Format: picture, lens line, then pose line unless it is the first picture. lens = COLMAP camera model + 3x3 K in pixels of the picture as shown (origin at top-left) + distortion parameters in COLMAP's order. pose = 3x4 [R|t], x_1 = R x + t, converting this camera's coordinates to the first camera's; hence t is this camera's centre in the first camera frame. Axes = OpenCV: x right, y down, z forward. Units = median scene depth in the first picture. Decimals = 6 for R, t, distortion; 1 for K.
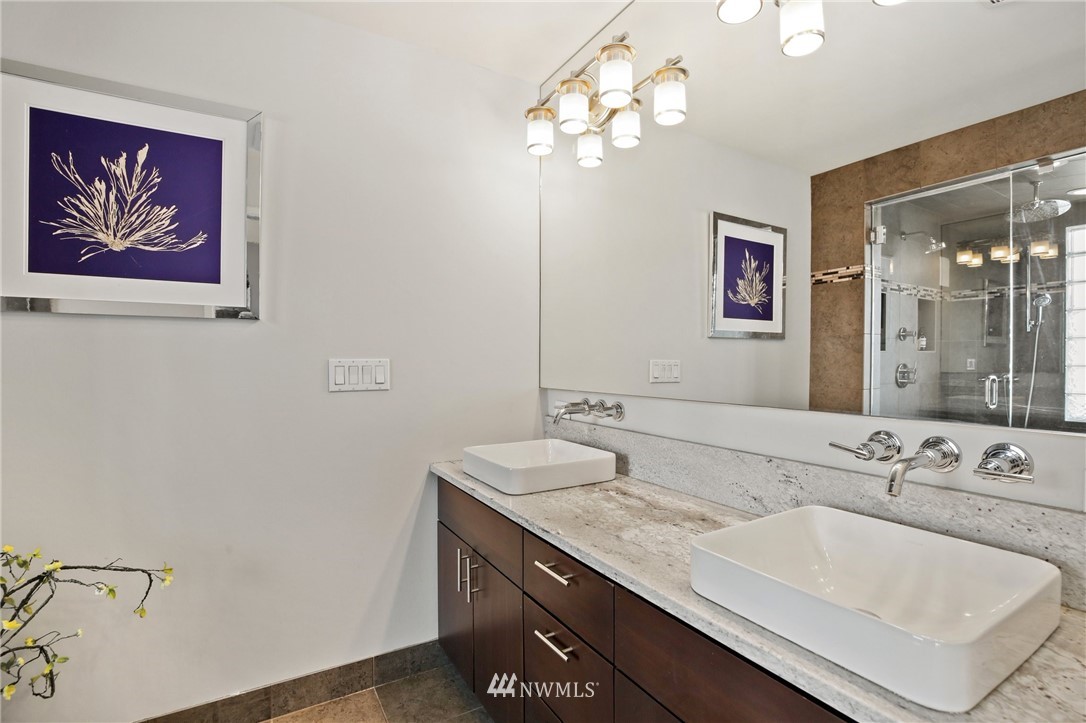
lens RADIAL K [[520.3, 0, 543.0], [0, 520.3, 361.5], [0, 0, 1]] dist [-0.038151, 0.009369]
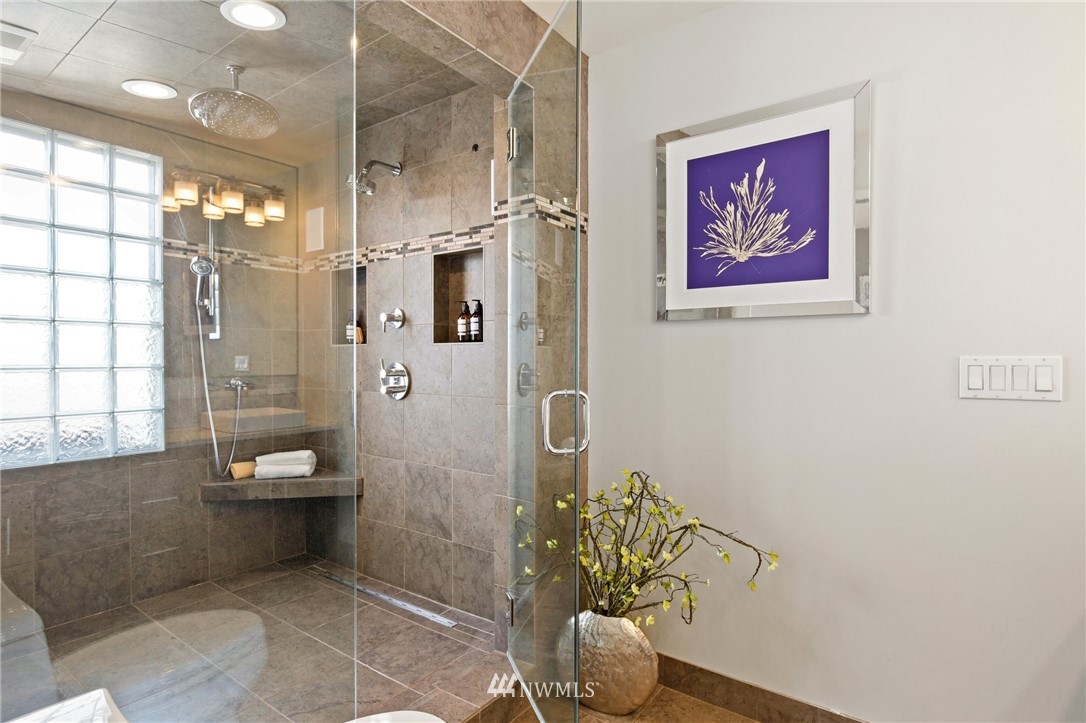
lens RADIAL K [[593.6, 0, 543.0], [0, 593.6, 361.5], [0, 0, 1]] dist [-0.005285, -0.001902]
pose [[0.346854, 0.006399, -0.937897, 0.254614], [-0.002556, 0.999979, 0.005878, -0.000751], [0.937916, 0.000358, 0.346863, 0.120063]]
